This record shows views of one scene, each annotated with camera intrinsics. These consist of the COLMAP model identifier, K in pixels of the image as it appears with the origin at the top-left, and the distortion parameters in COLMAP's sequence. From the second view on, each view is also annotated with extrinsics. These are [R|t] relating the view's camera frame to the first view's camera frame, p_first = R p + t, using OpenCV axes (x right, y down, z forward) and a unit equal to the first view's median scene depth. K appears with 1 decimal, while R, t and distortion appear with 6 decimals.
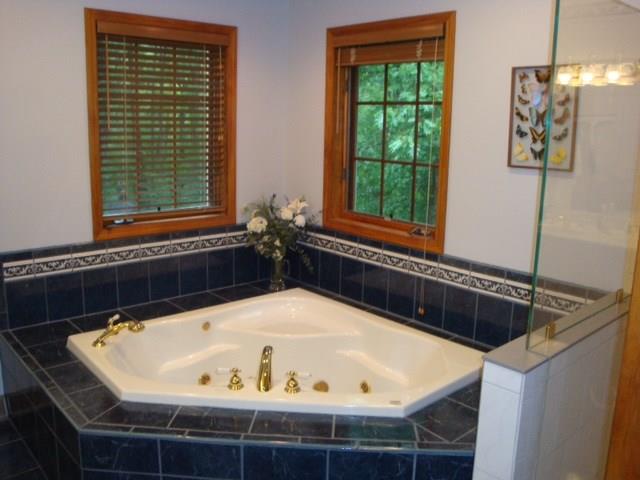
lens RADIAL K [[575.8, 0, 320.0], [0, 575.8, 240.0], [0, 0, 1]] dist [-0.100581, 0.003126]
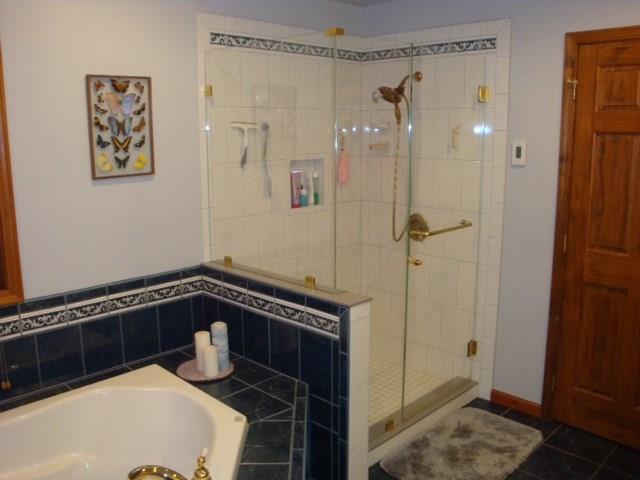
lens RADIAL K [[575.8, 0, 320.0], [0, 575.8, 240.0], [0, 0, 1]] dist [-0.100581, 0.003126]
pose [[-0.059736, -0.210907, 0.975679, -0.662872], [0.210767, 0.952724, 0.218849, -0.167318], [-0.975709, 0.218714, -0.012459, 0.696354]]
